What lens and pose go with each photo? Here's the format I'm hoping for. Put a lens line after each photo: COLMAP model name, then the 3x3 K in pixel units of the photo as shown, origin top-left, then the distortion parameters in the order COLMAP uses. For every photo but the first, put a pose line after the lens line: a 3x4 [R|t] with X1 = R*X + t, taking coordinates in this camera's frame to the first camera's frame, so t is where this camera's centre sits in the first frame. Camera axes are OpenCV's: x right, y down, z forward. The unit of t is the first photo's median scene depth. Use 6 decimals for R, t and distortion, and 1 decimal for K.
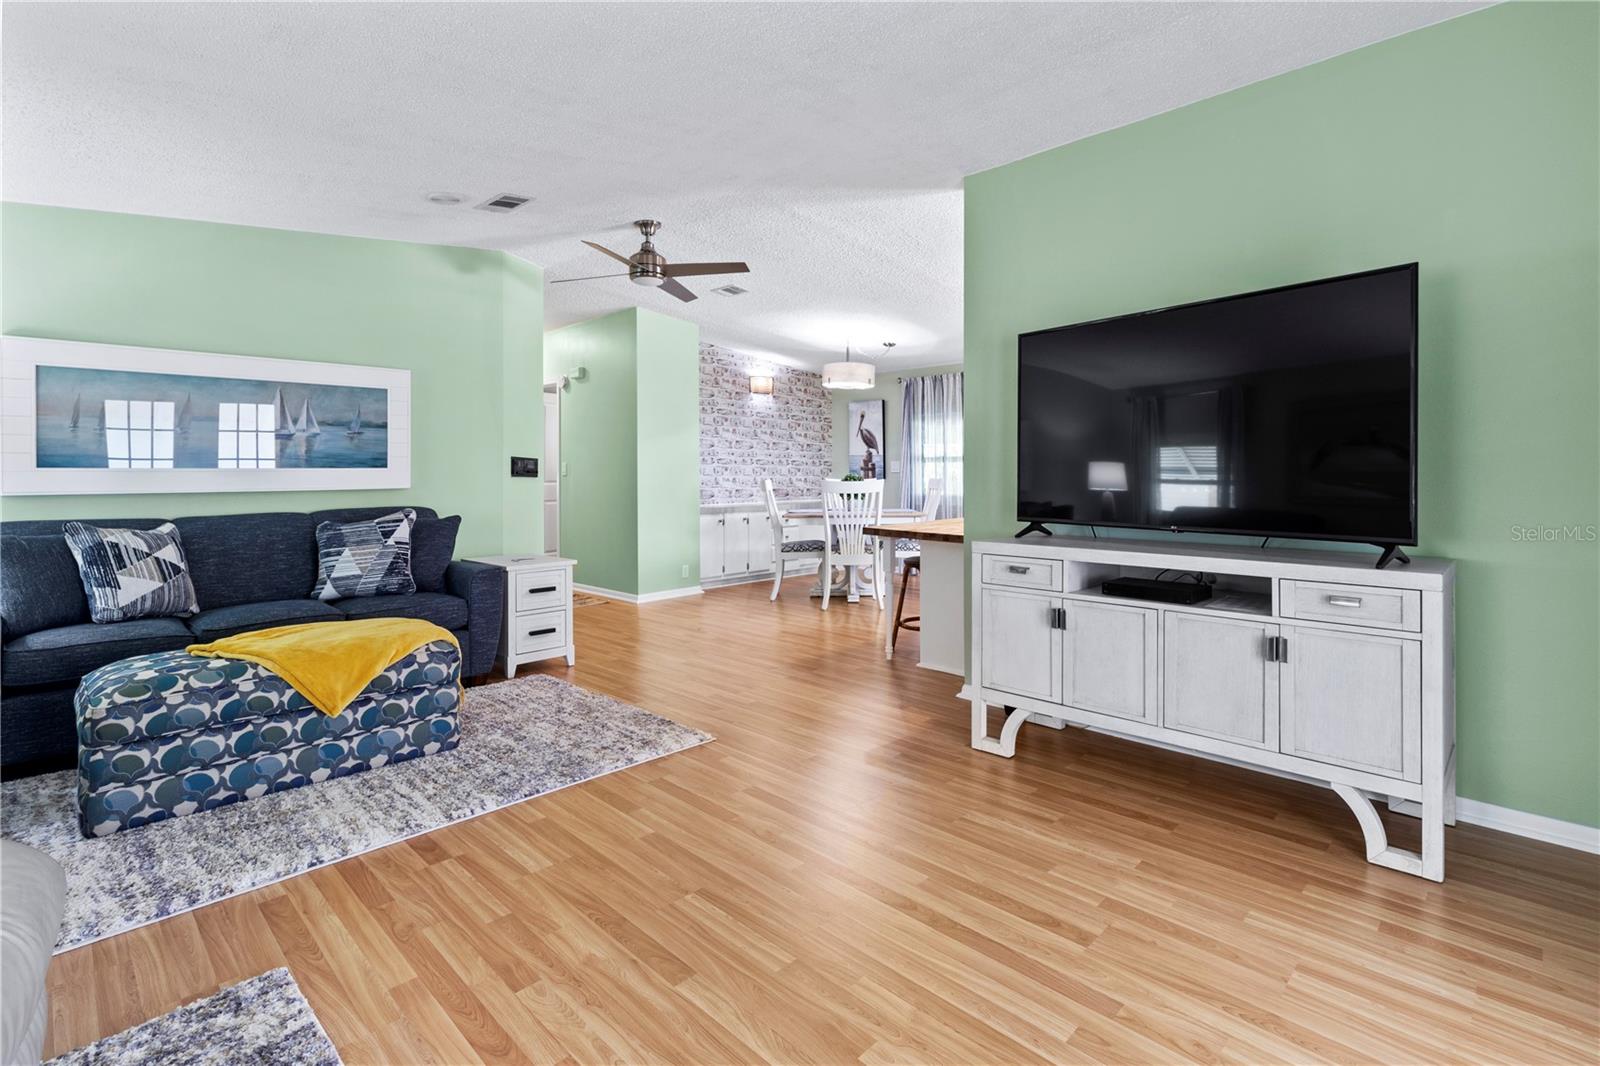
lens RADIAL K [[814.0, 0, 804.4], [0, 814.0, 457.9], [0, 0, 1]] dist [-0.000694, 0.000349]
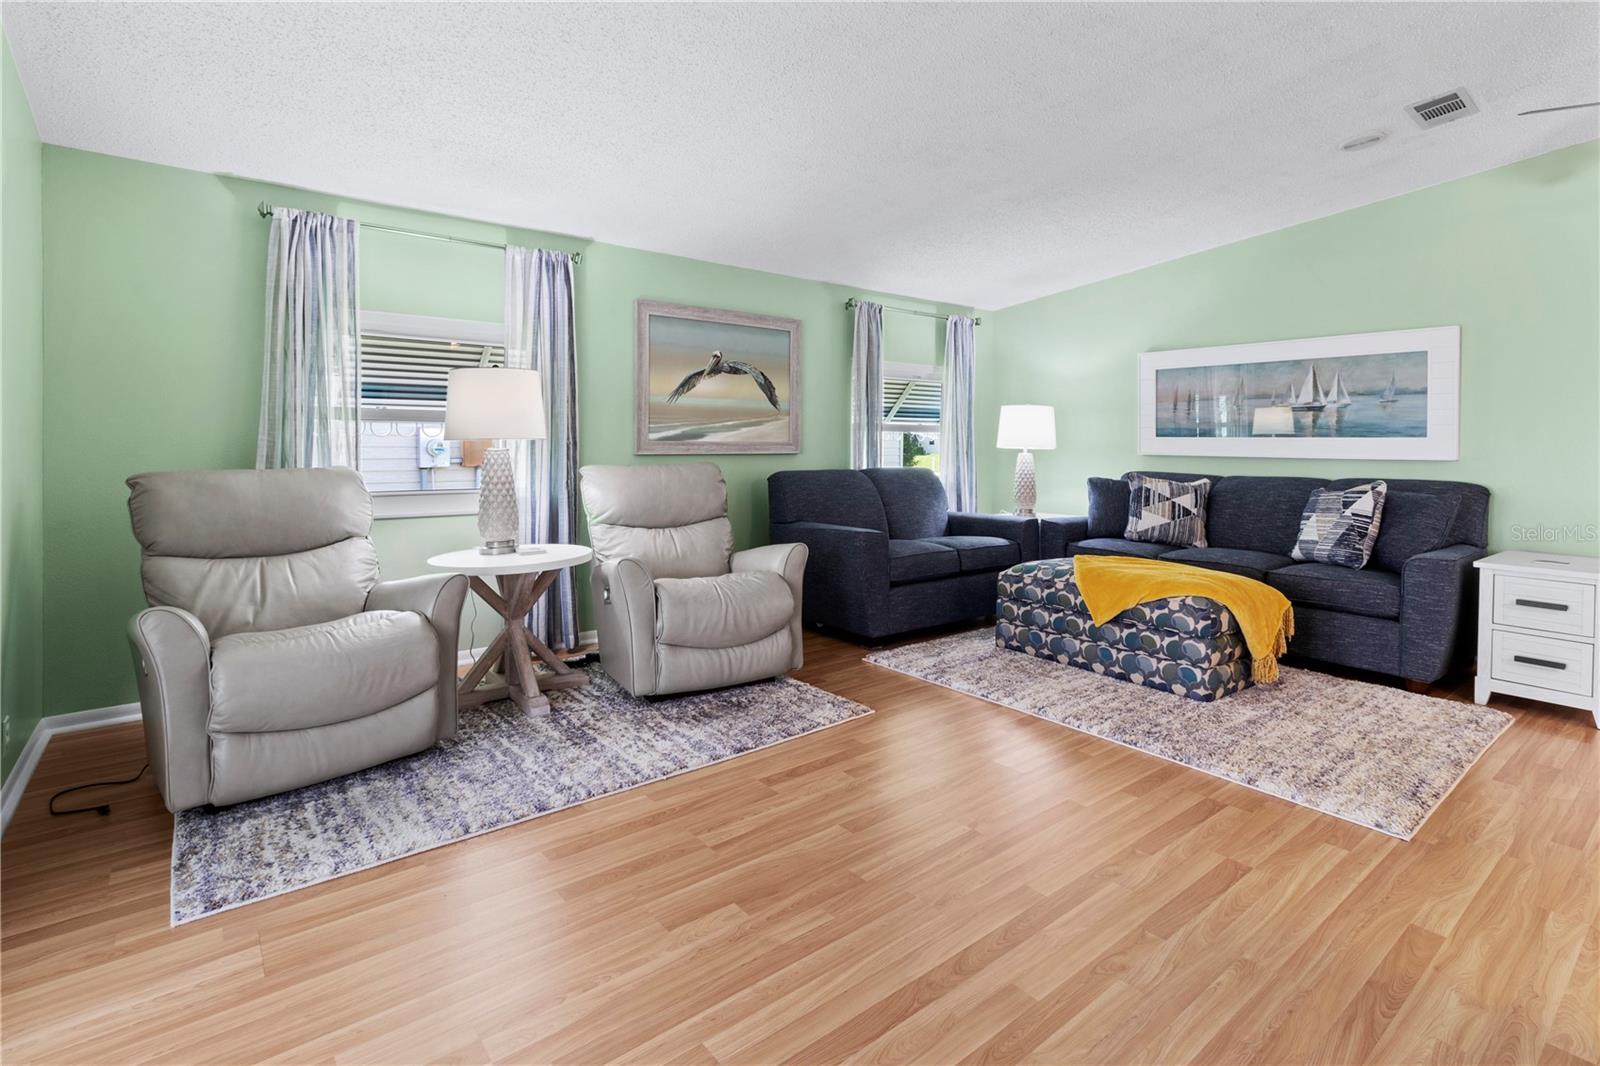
lens RADIAL K [[761.1, 0, 848.8], [0, 761.1, 441.5], [0, 0, 1]] dist [0.021989, 0.000211]
pose [[-0.106005, 0.003679, -0.994359, 0.535476], [0.009625, 0.999950, 0.002673, 0.010781], [0.994319, -0.009288, -0.106035, 0.573938]]
